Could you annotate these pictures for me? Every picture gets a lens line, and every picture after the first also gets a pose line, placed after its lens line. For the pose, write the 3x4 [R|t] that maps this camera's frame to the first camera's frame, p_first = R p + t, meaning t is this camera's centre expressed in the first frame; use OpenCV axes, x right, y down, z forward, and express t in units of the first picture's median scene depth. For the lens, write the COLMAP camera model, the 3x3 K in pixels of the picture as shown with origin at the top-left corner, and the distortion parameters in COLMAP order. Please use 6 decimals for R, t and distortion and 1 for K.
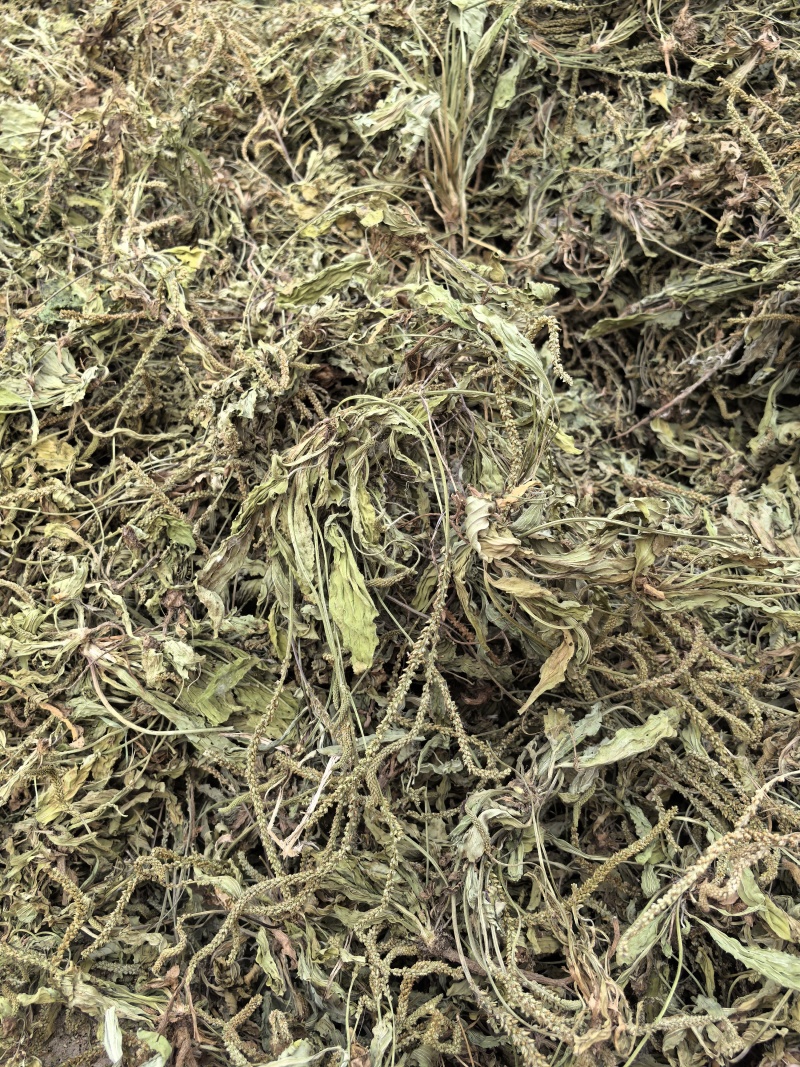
lens RADIAL K [[836.4, 0, 400.0], [0, 836.4, 533.5], [0, 0, 1]] dist [0.003350, -0.041506]
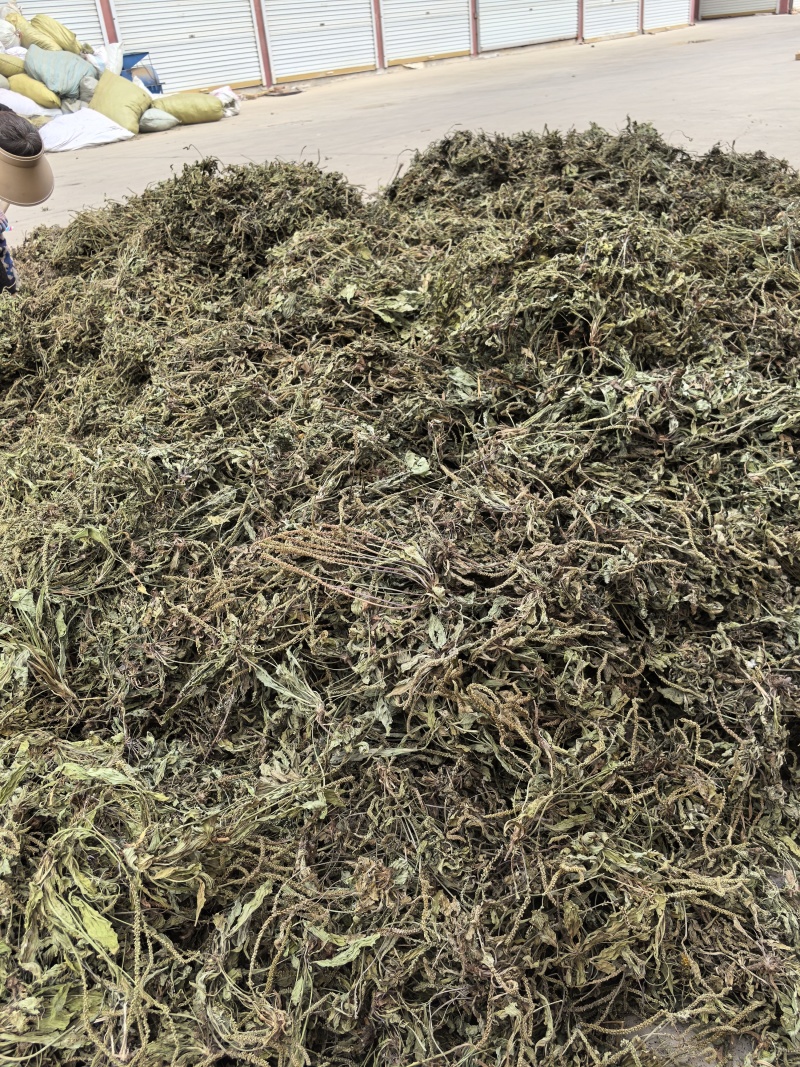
lens RADIAL K [[836.4, 0, 400.0], [0, 836.4, 533.5], [0, 0, 1]] dist [0.003350, -0.041506]
pose [[0.818568, -0.436152, 0.373788, 0.195023], [0.526183, 0.830358, -0.183403, 0.044507], [-0.230386, 0.346808, 0.909201, -1.305186]]
